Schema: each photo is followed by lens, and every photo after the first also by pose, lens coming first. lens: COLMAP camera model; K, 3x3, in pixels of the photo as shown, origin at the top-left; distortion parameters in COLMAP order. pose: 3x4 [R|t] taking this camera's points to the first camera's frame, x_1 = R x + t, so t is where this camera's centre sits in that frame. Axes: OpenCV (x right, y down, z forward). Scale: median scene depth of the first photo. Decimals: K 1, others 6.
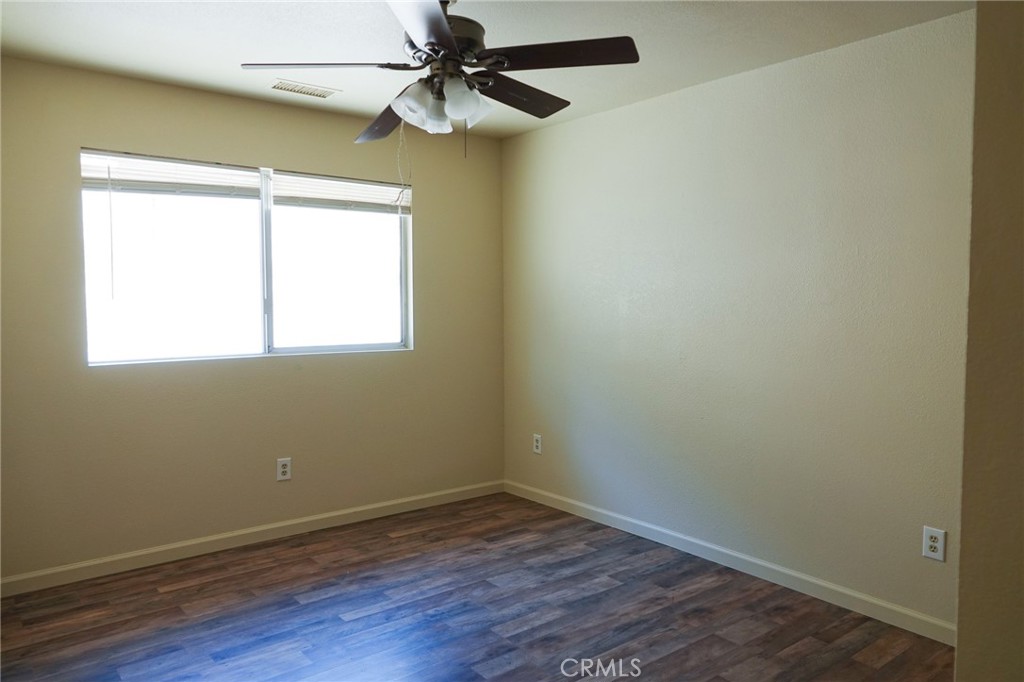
lens RADIAL K [[723.3, 0, 512.0], [0, 723.3, 341.0], [0, 0, 1]] dist [0.002789, 0.003138]
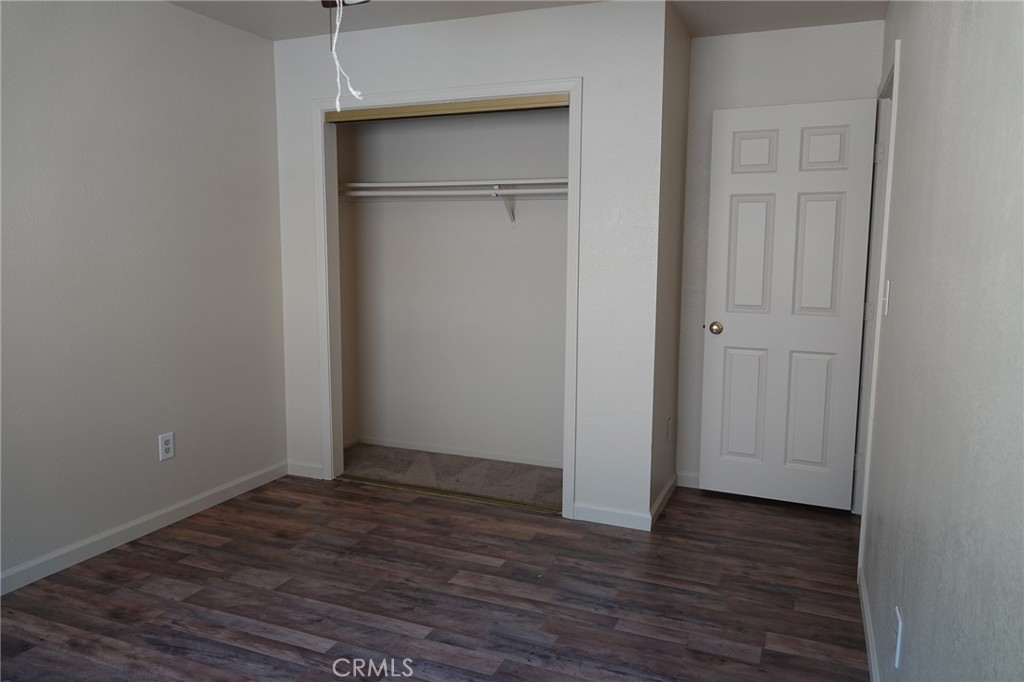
lens RADIAL K [[750.3, 0, 512.0], [0, 750.3, 341.0], [0, 0, 1]] dist [-0.005118, -0.004751]
pose [[-0.508017, -0.113977, 0.853773, -0.718123], [0.042475, 0.986686, 0.156995, -0.060007], [-0.860299, 0.116020, -0.496412, 1.062239]]
